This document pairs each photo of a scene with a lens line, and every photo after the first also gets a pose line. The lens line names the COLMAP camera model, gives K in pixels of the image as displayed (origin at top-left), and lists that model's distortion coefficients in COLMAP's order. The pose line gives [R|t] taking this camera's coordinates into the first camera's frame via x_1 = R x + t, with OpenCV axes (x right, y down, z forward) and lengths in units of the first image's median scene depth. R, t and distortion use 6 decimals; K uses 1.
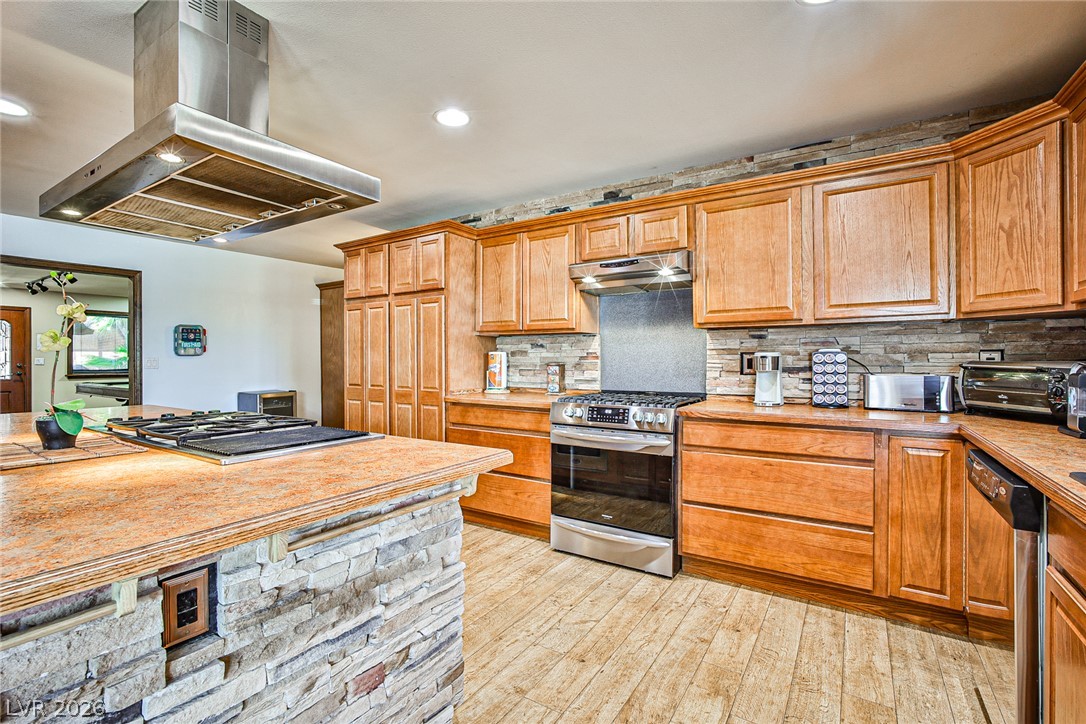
lens RADIAL K [[492.6, 0, 543.3], [0, 492.6, 358.4], [0, 0, 1]] dist [-0.017521, 0.006024]
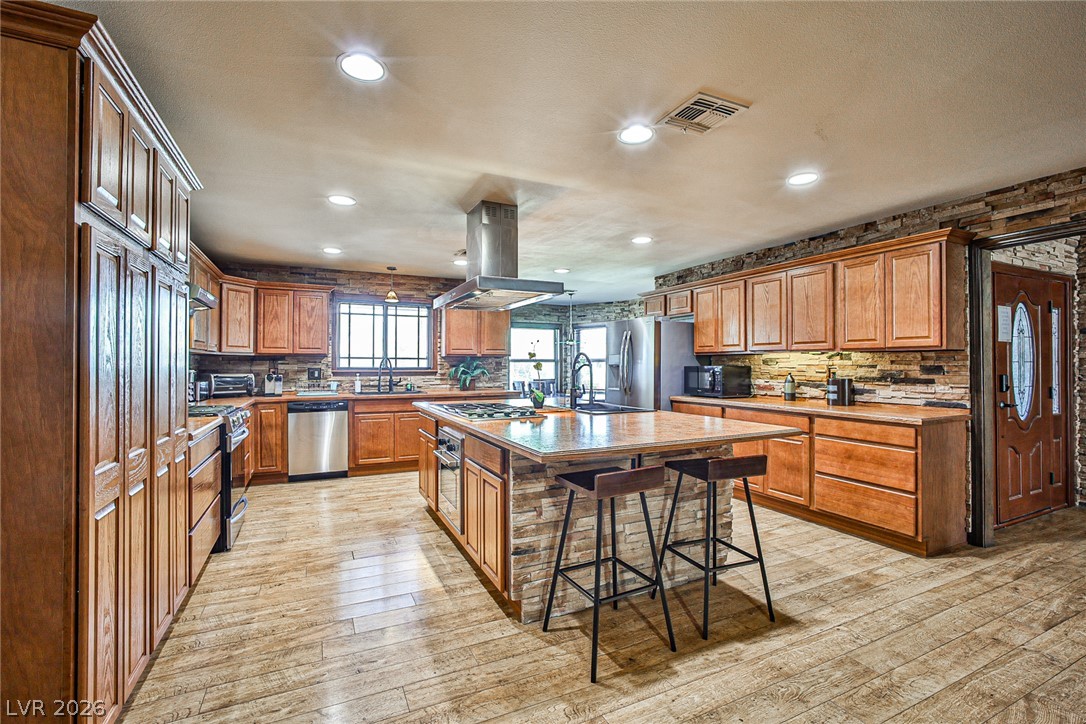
lens RADIAL K [[492.6, 0, 538.1], [0, 492.6, 363.3], [0, 0, 1]] dist [-0.017521, 0.006024]
pose [[-0.846573, 0.010102, 0.532177, -1.308415], [0.009380, 0.999948, -0.004060, -0.016643], [-0.532190, 0.001555, -0.846623, 1.781123]]
